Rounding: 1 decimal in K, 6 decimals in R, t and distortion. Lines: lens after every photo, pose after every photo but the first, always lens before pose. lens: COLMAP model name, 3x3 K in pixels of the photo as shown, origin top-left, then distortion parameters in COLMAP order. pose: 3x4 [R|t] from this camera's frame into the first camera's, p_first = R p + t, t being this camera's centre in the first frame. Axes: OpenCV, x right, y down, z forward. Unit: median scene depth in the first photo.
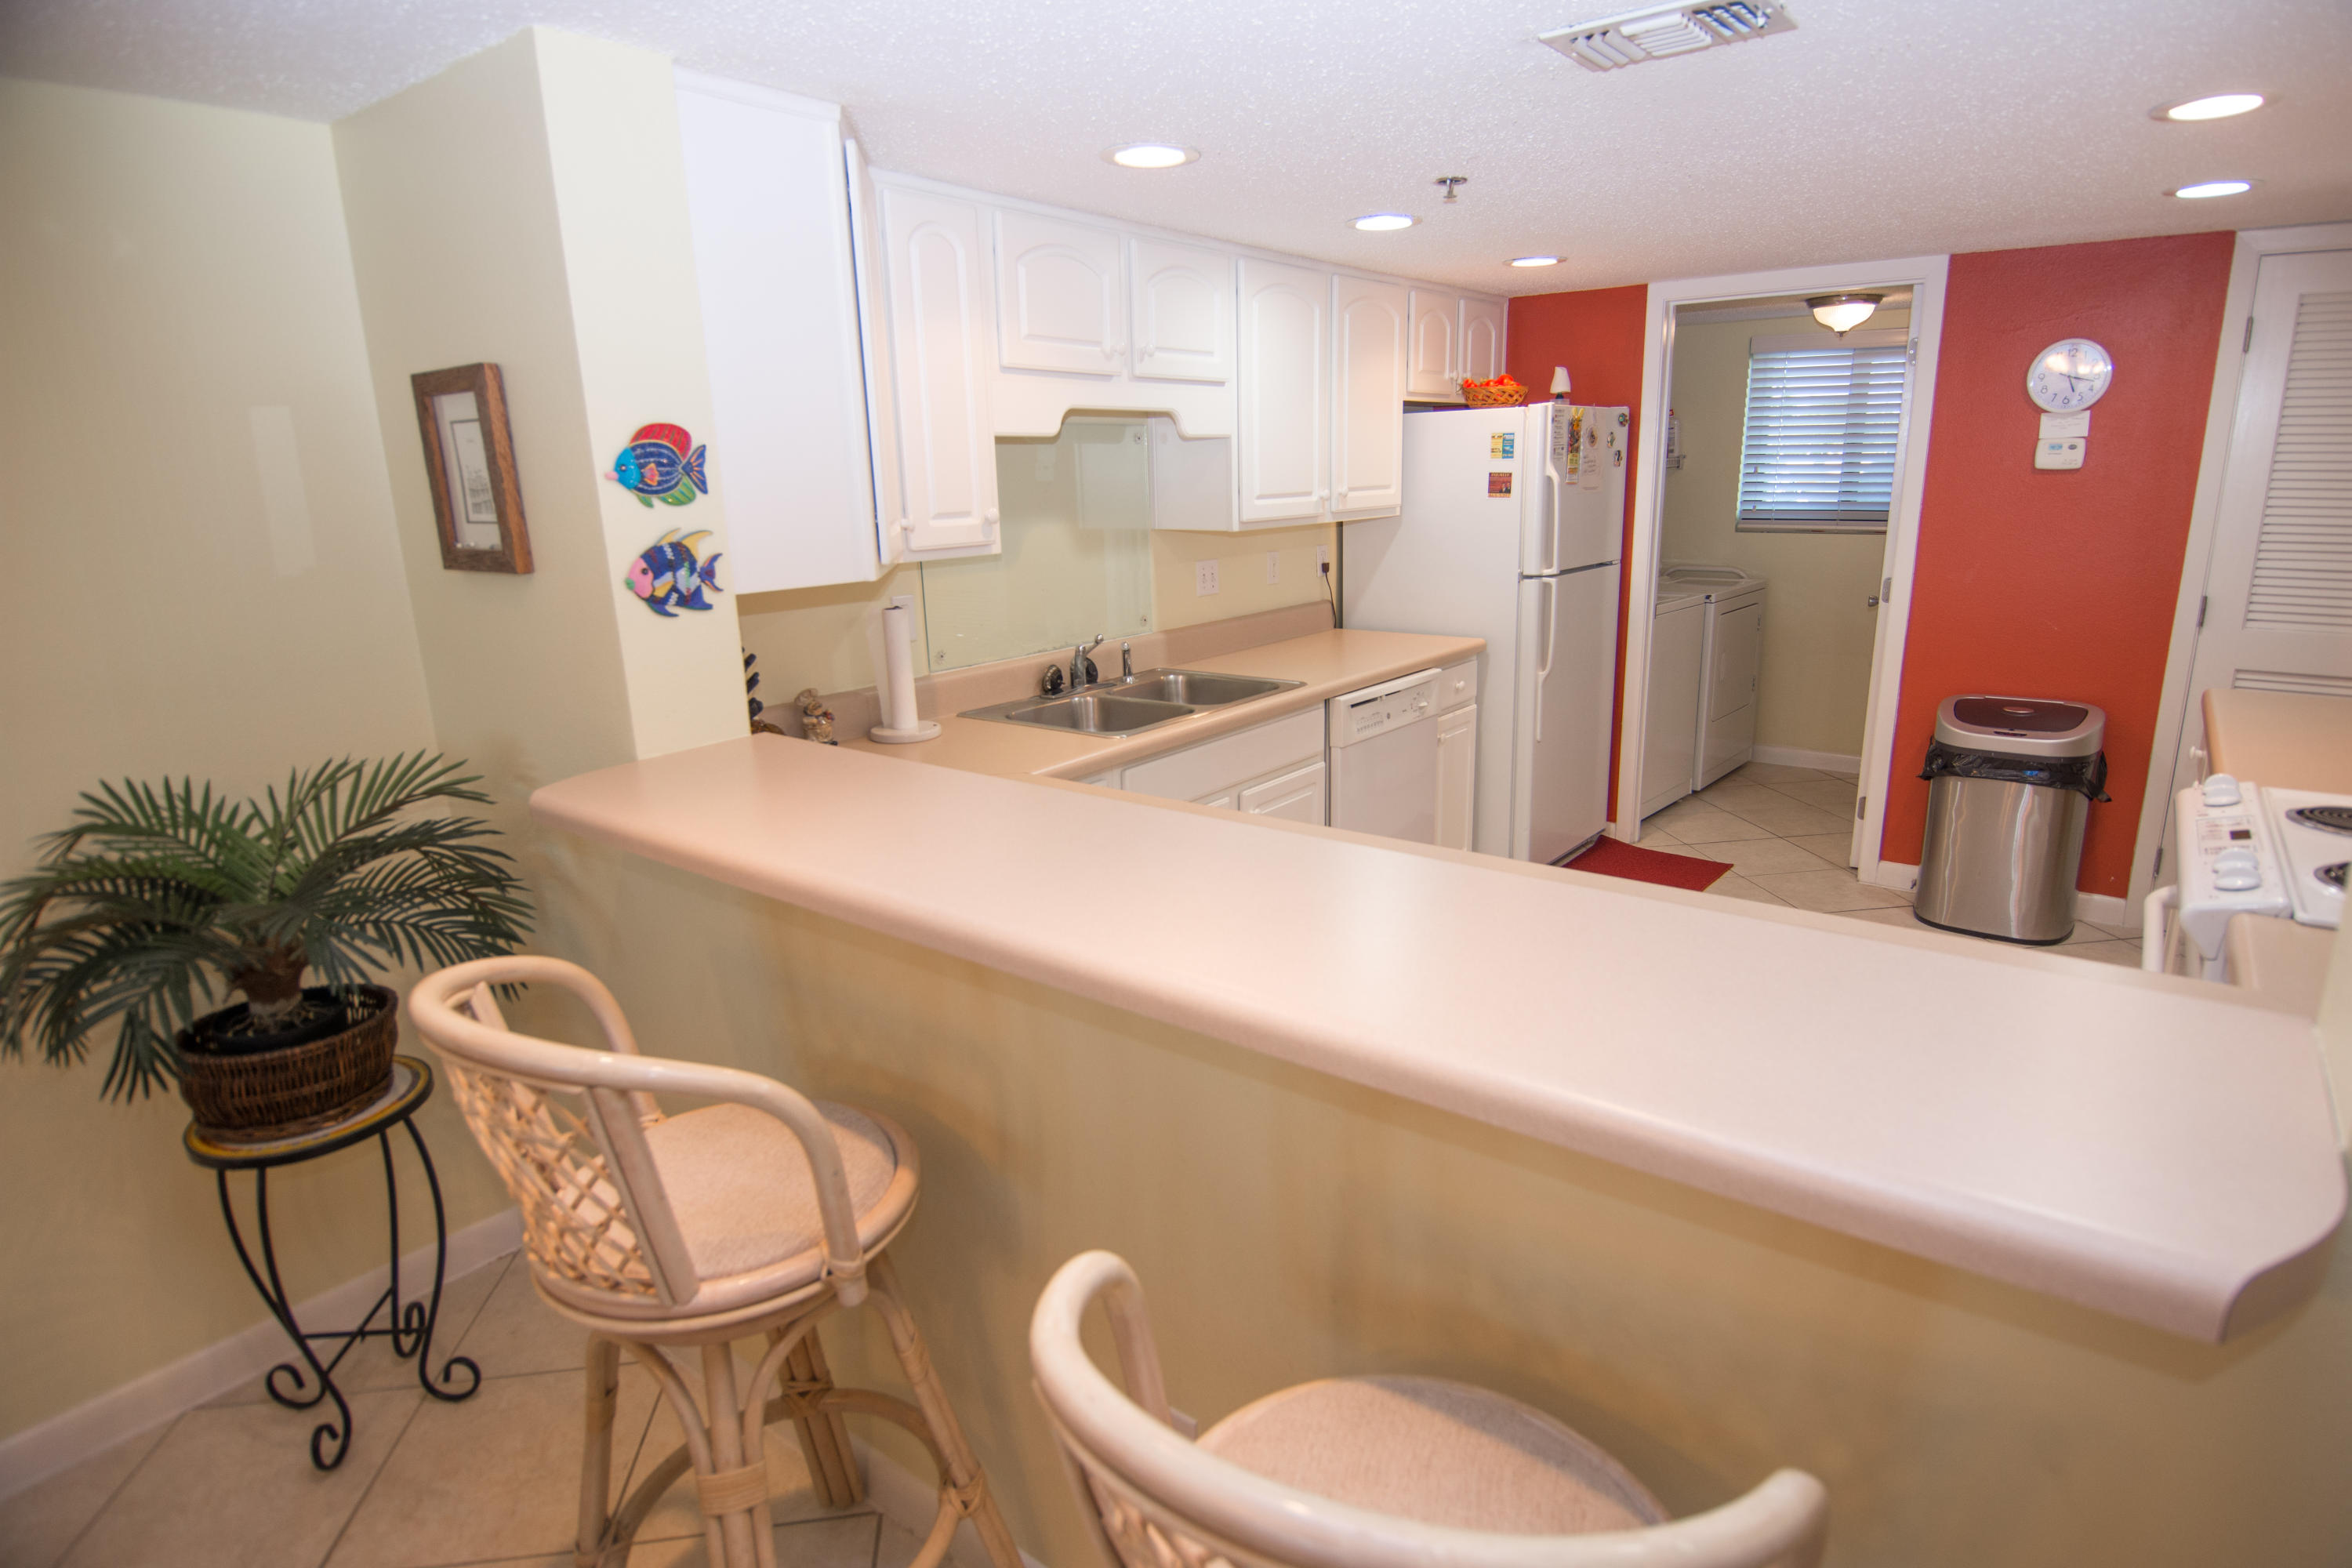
lens RADIAL K [[1260.8, 0, 1203.2], [0, 1260.8, 781.6], [0, 0, 1]] dist [0.019896, -0.028218]
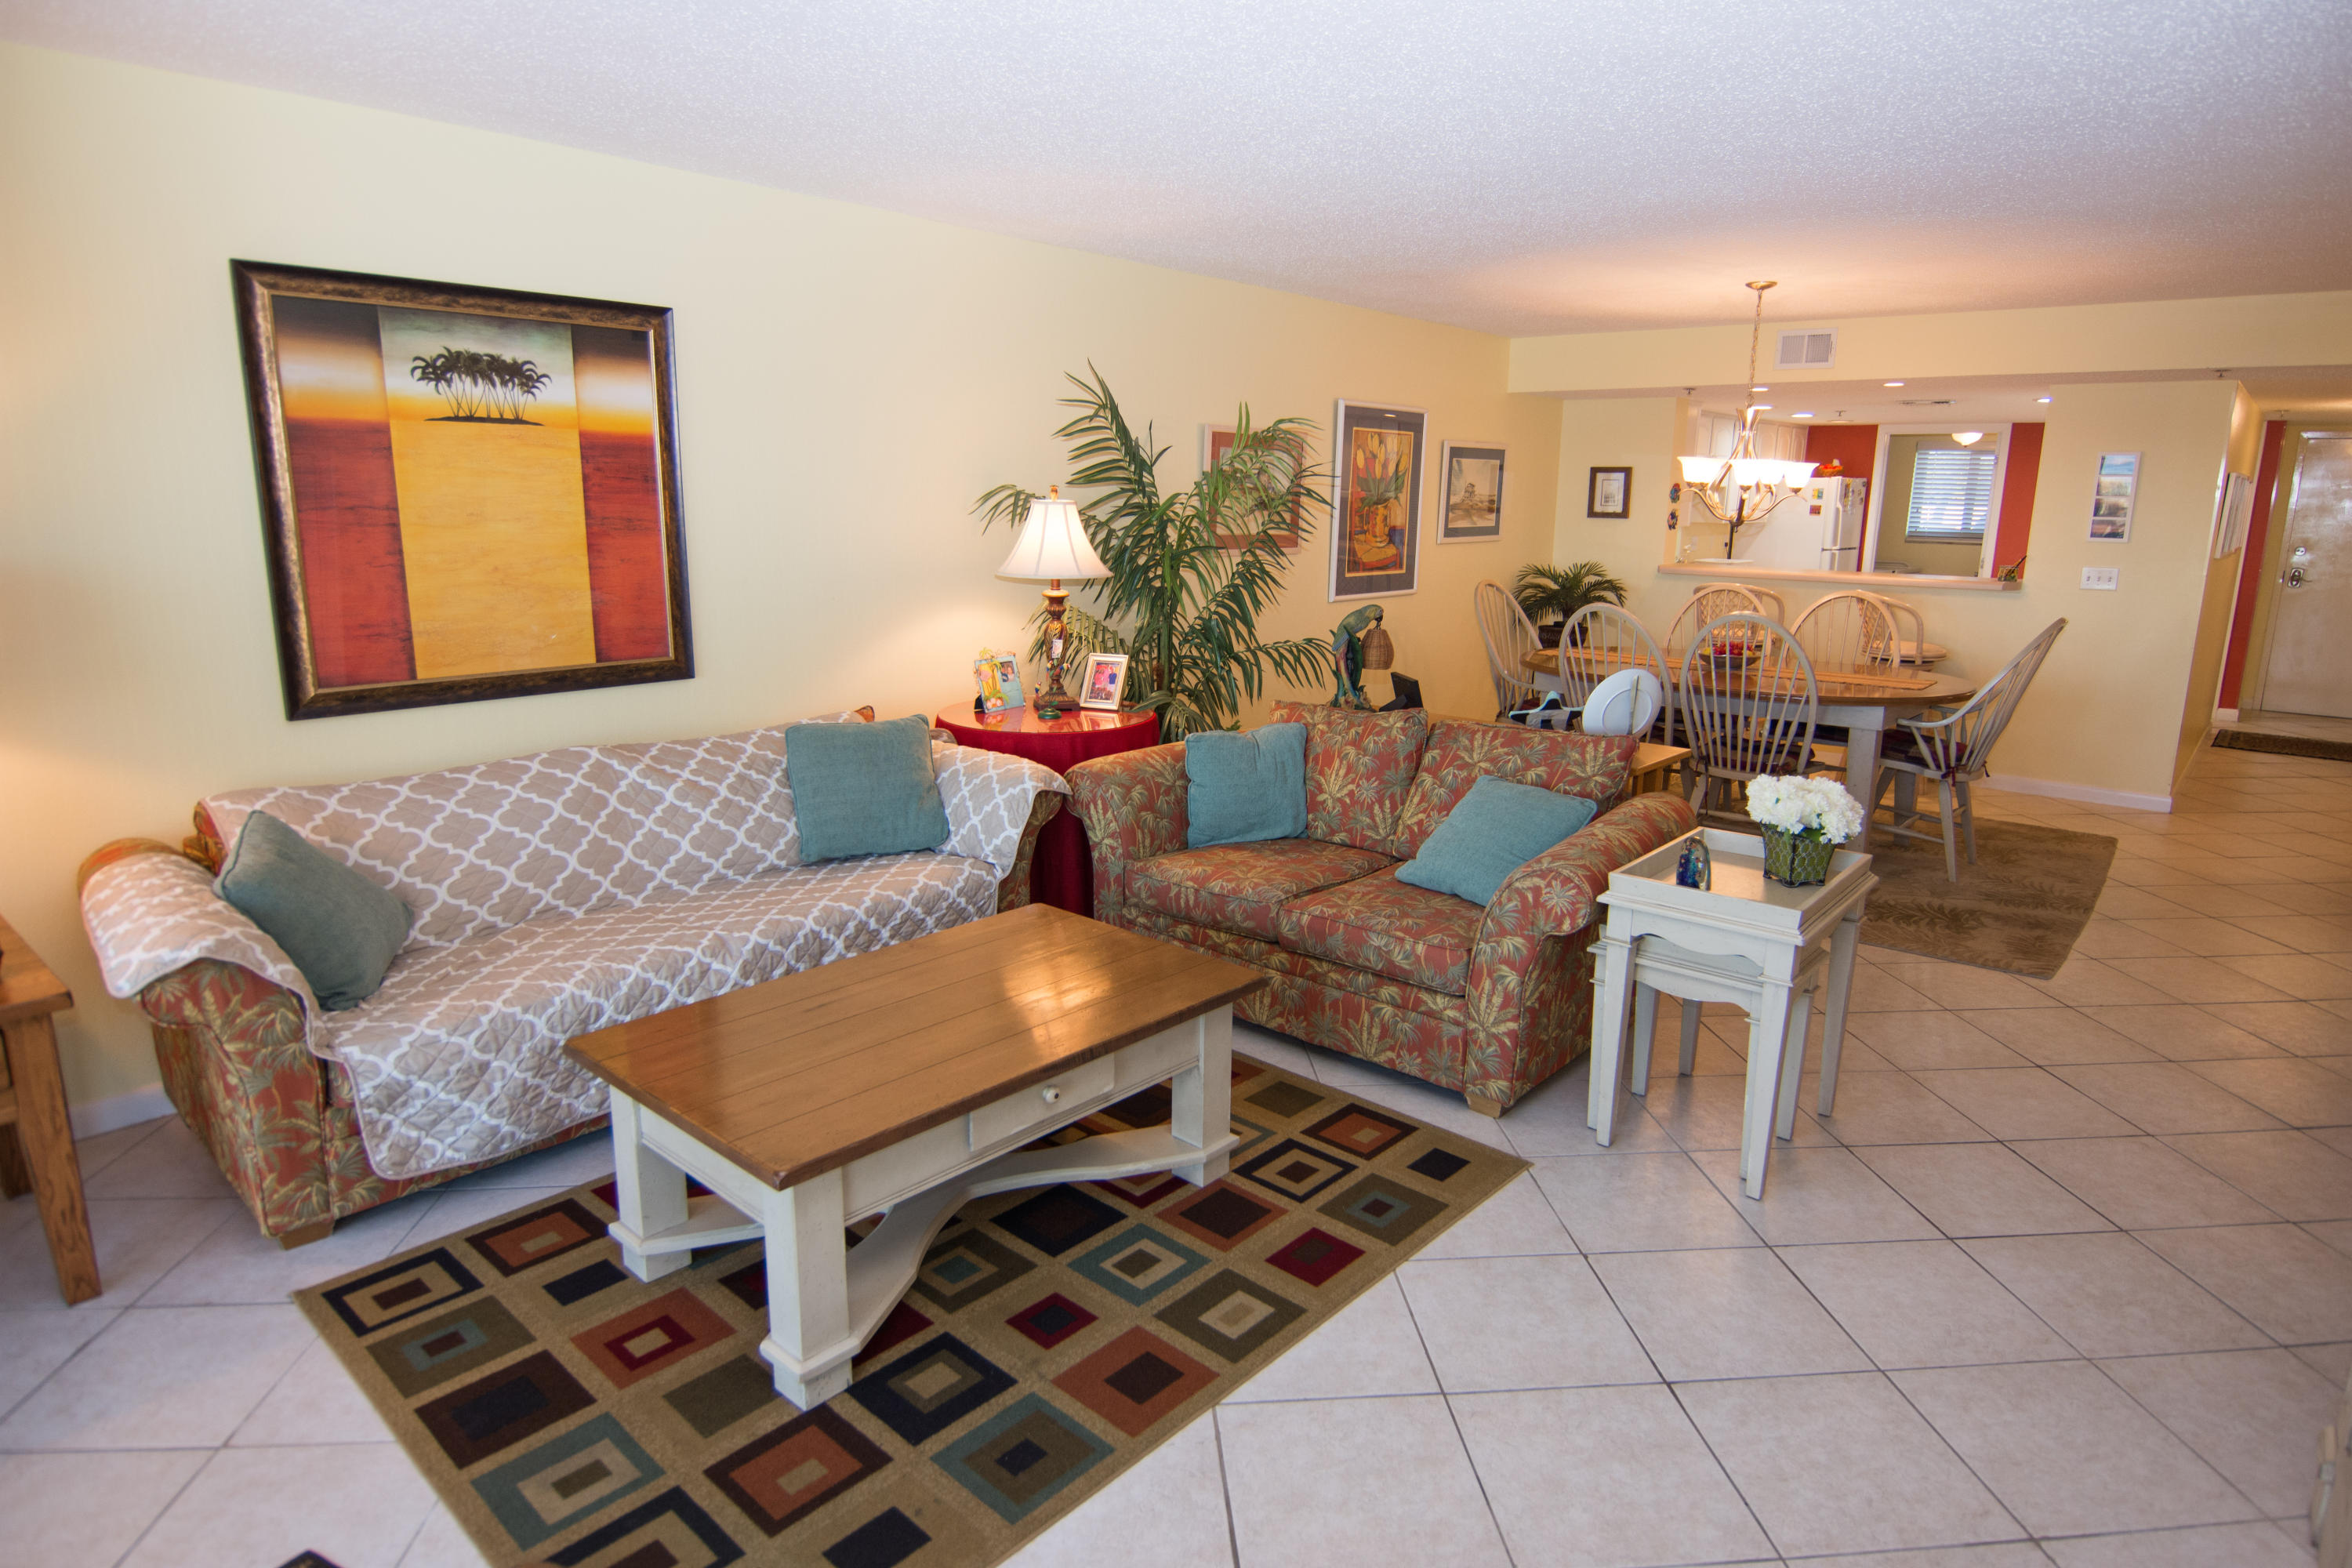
lens RADIAL K [[1354.0, 0, 1176.0], [0, 1354.0, 784.0], [0, 0, 1]] dist [0.003294, -0.022892]
pose [[0.997522, 0.047818, -0.051601, -0.808085], [-0.049543, 0.998237, -0.032697, 0.419828], [0.049946, 0.035172, 0.998132, -1.573659]]
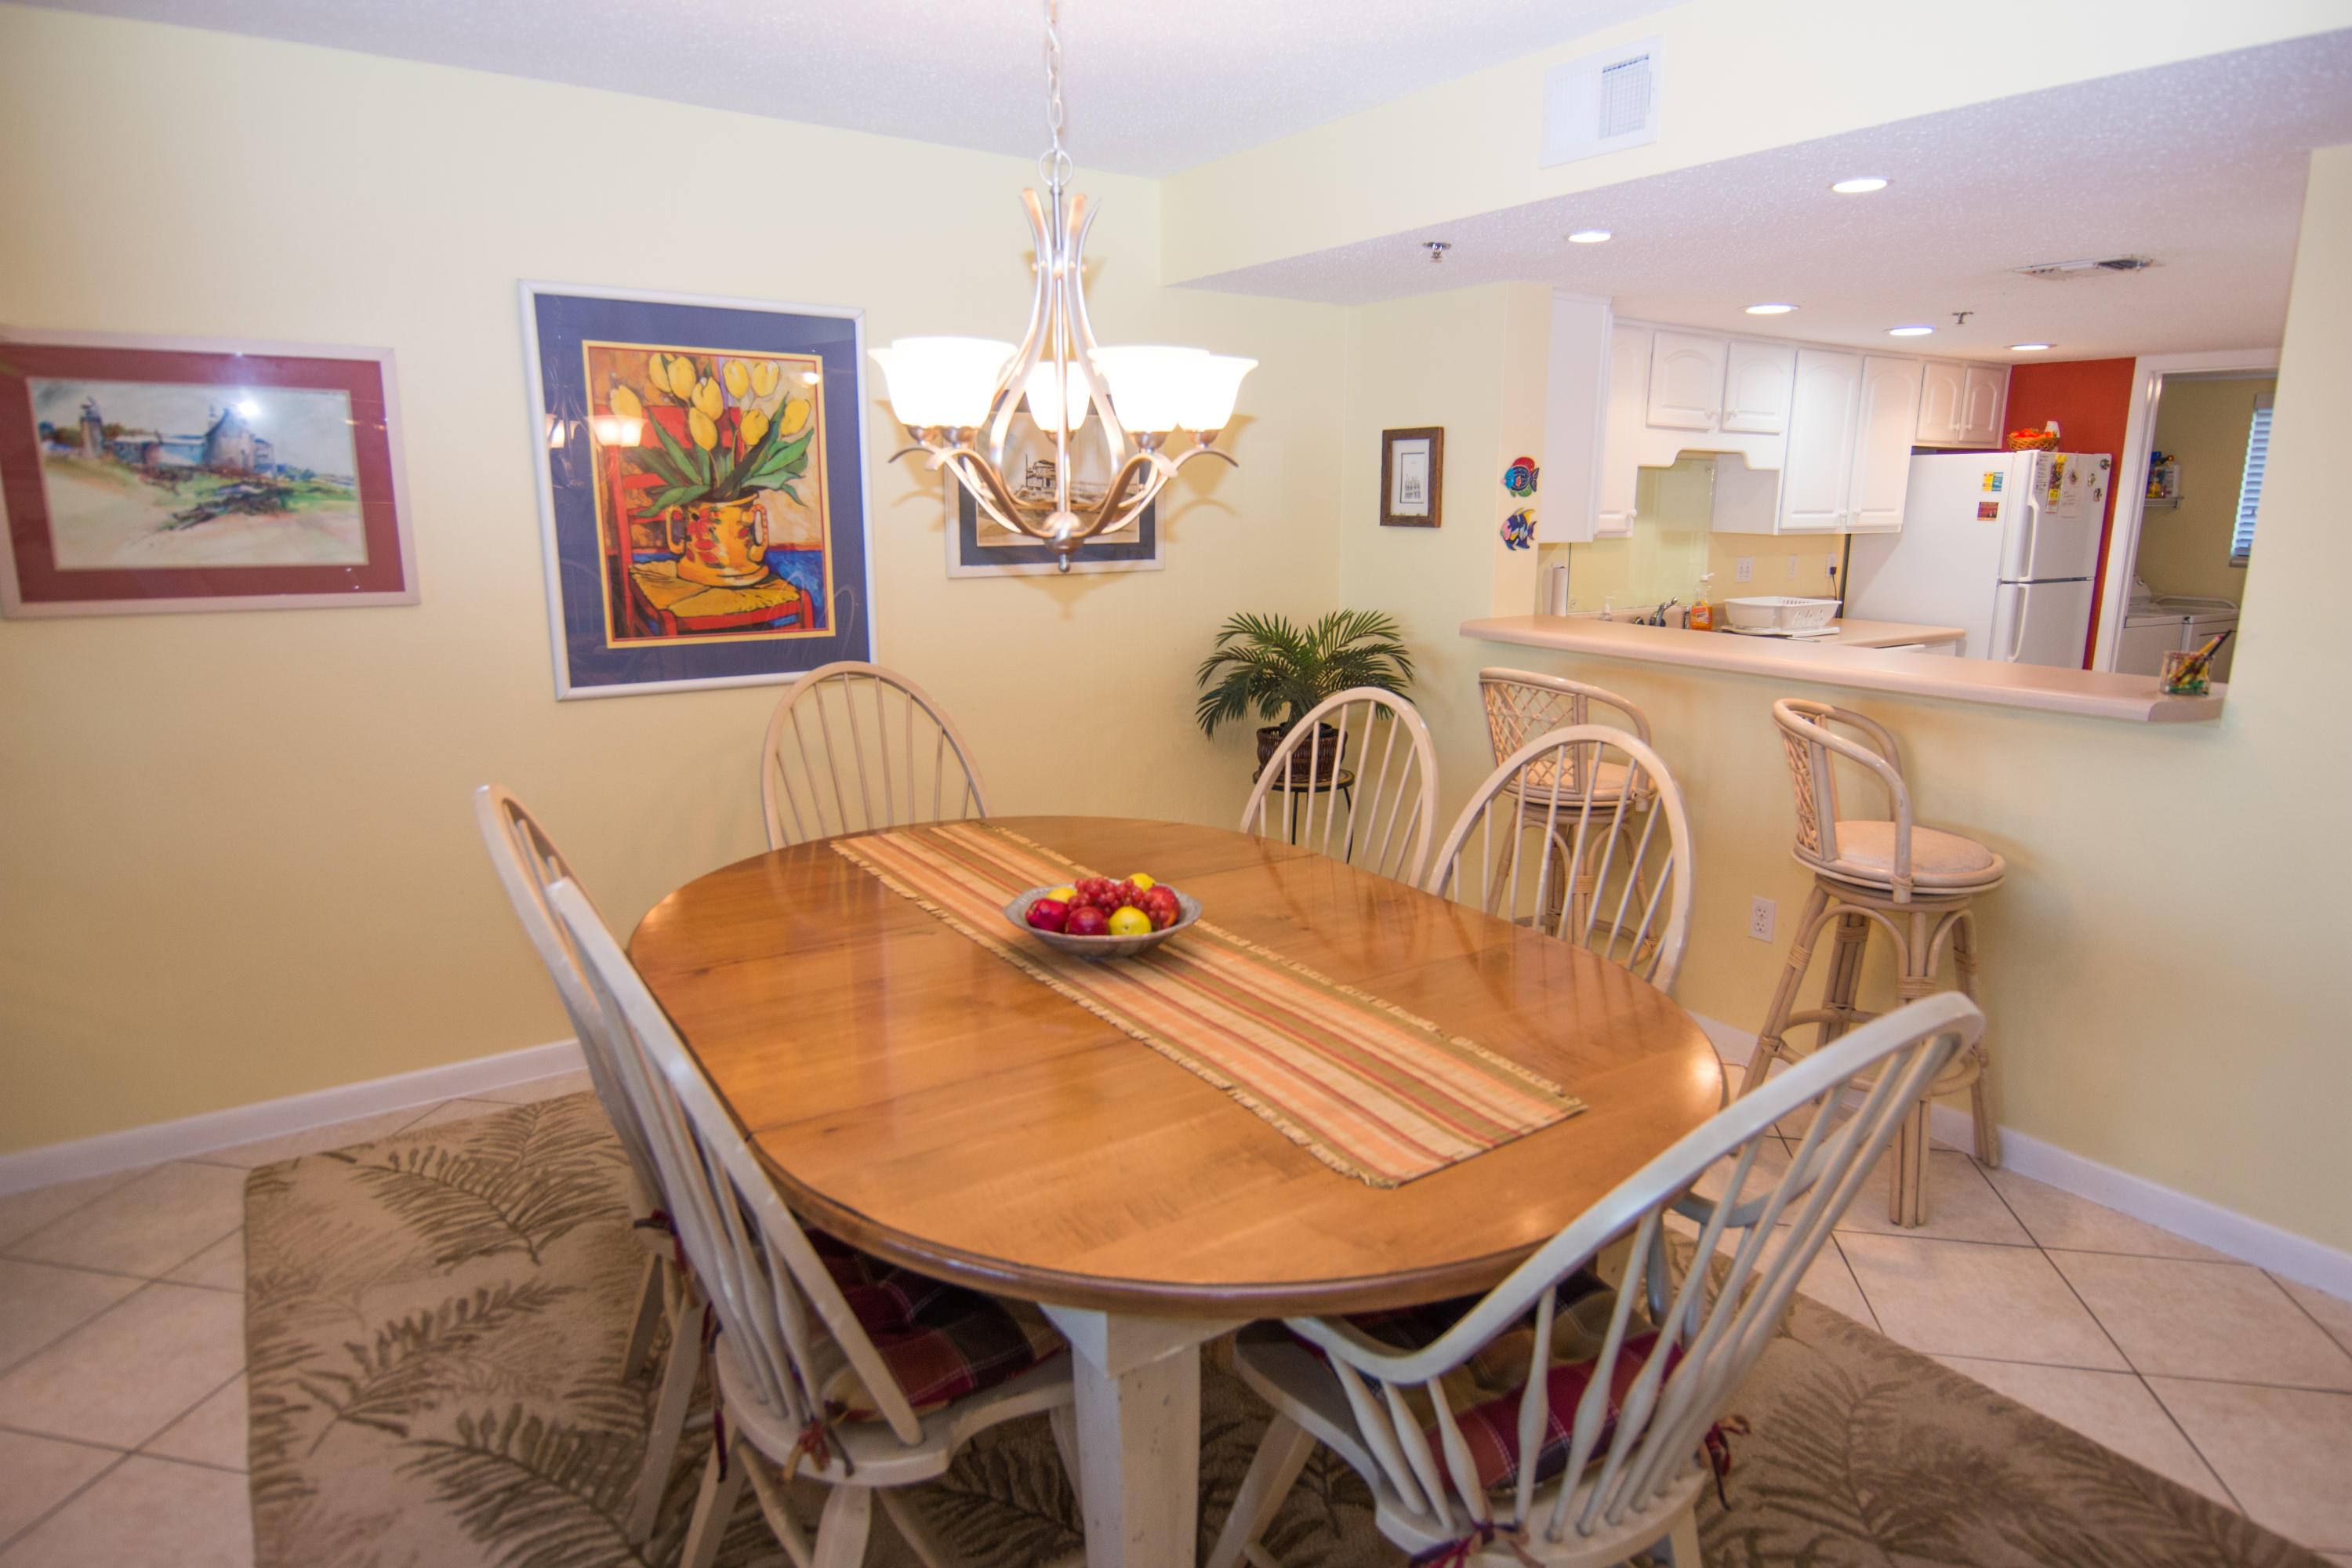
lens RADIAL K [[1334.2, 0, 1176.0], [0, 1334.2, 784.0], [0, 0, 1]] dist [-0.009536, -0.001720]
pose [[0.945544, 0.096081, -0.310990, -0.106496], [-0.105375, 0.994345, -0.013179, 0.154760], [0.307965, 0.045232, 0.950322, -0.561168]]
